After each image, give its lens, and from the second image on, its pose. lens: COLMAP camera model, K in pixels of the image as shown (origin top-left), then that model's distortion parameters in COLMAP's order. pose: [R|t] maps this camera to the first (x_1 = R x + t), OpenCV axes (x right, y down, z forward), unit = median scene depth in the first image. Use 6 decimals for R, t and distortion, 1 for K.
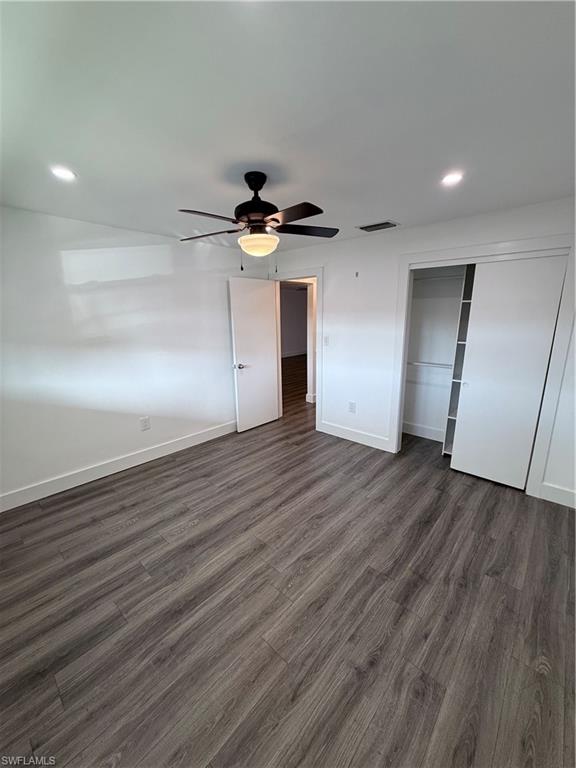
lens RADIAL K [[307.1, 0, 287.7], [0, 307.1, 383.1], [0, 0, 1]] dist [-0.000823, -0.000159]
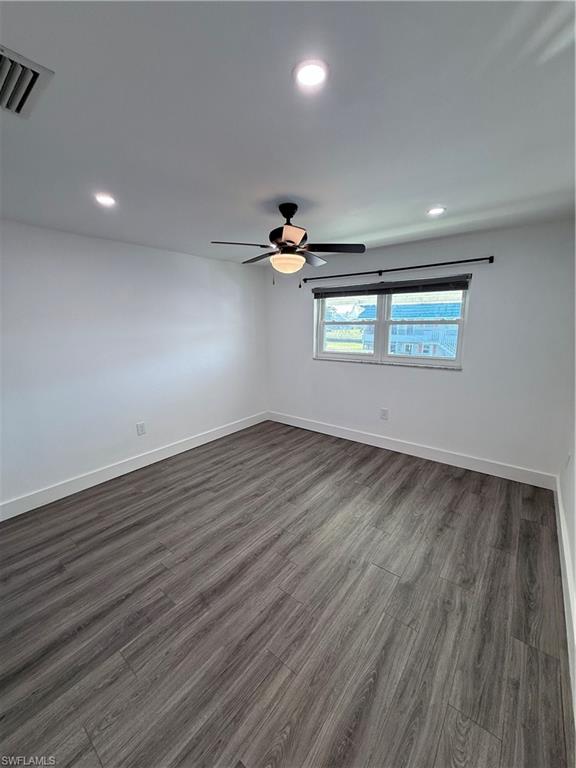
lens RADIAL K [[307.1, 0, 287.7], [0, 307.1, 383.1], [0, 0, 1]] dist [-0.000823, -0.000159]
pose [[-0.997845, 0.030731, -0.057977, -0.011412], [0.004161, 0.911407, 0.411484, -0.424078], [0.065486, 0.410356, -0.909571, 1.841935]]
